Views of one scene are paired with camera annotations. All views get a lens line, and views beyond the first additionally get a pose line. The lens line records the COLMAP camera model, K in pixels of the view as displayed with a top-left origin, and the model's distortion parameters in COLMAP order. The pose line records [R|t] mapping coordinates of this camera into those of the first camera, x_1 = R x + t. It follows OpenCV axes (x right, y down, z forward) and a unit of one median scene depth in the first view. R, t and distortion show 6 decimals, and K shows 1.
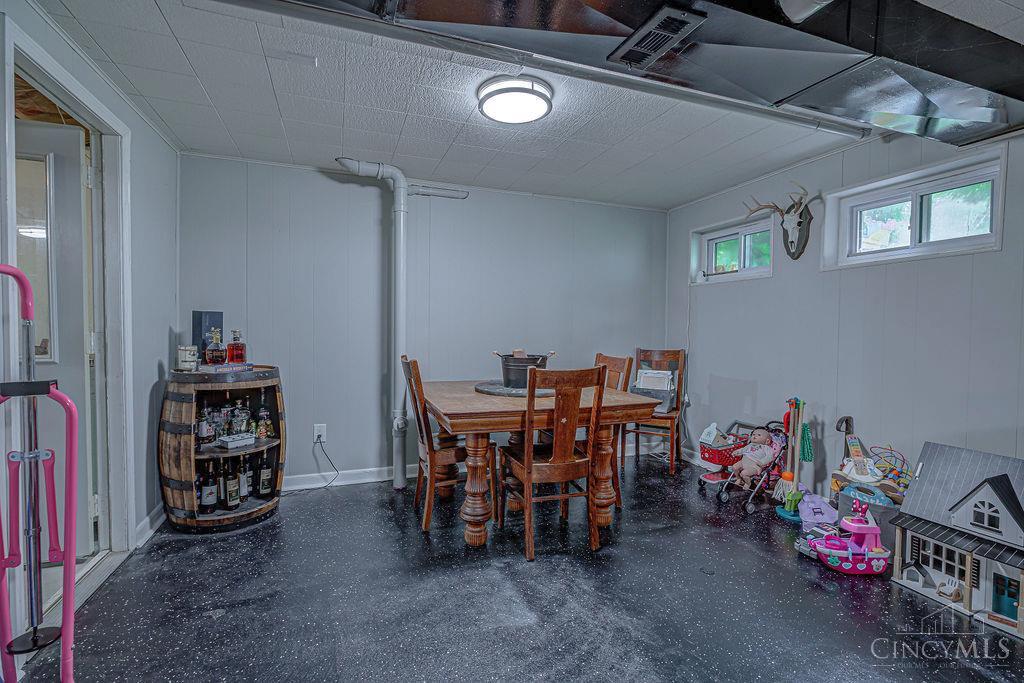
lens RADIAL K [[466.9, 0, 512.0], [0, 466.9, 341.6], [0, 0, 1]] dist [-0.005567, -0.000708]
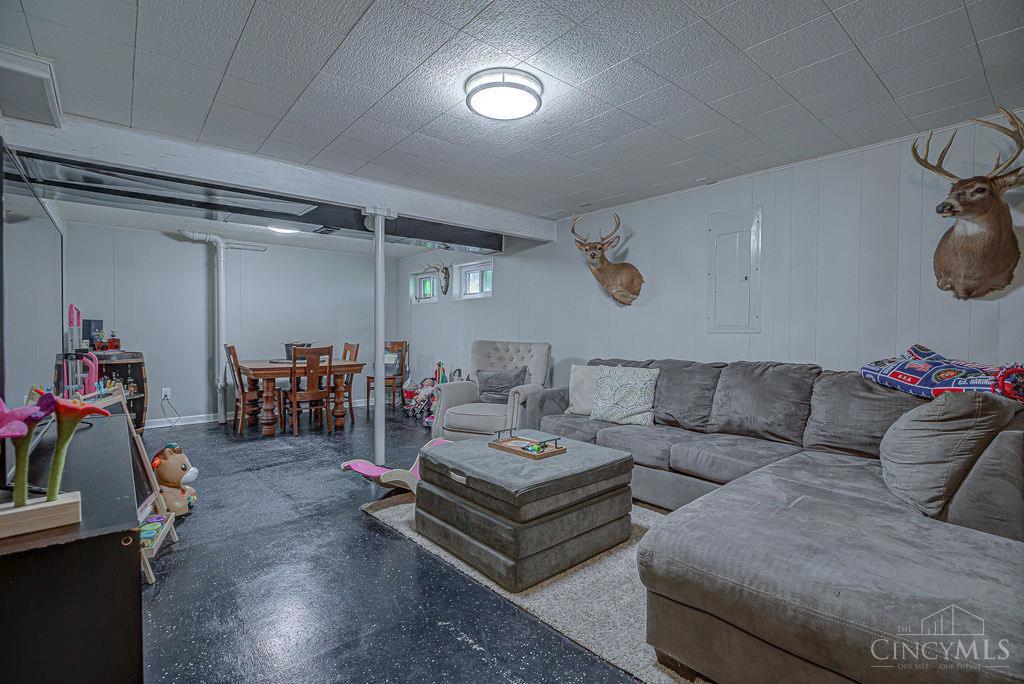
lens RADIAL K [[466.9, 0, 509.1], [0, 466.9, 344.3], [0, 0, 1]] dist [-0.005567, -0.000708]
pose [[0.940375, -0.013795, 0.339858, 0.188727], [0.012059, 0.999901, 0.007219, 0.029951], [-0.339924, -0.002690, 0.940449, -1.070421]]
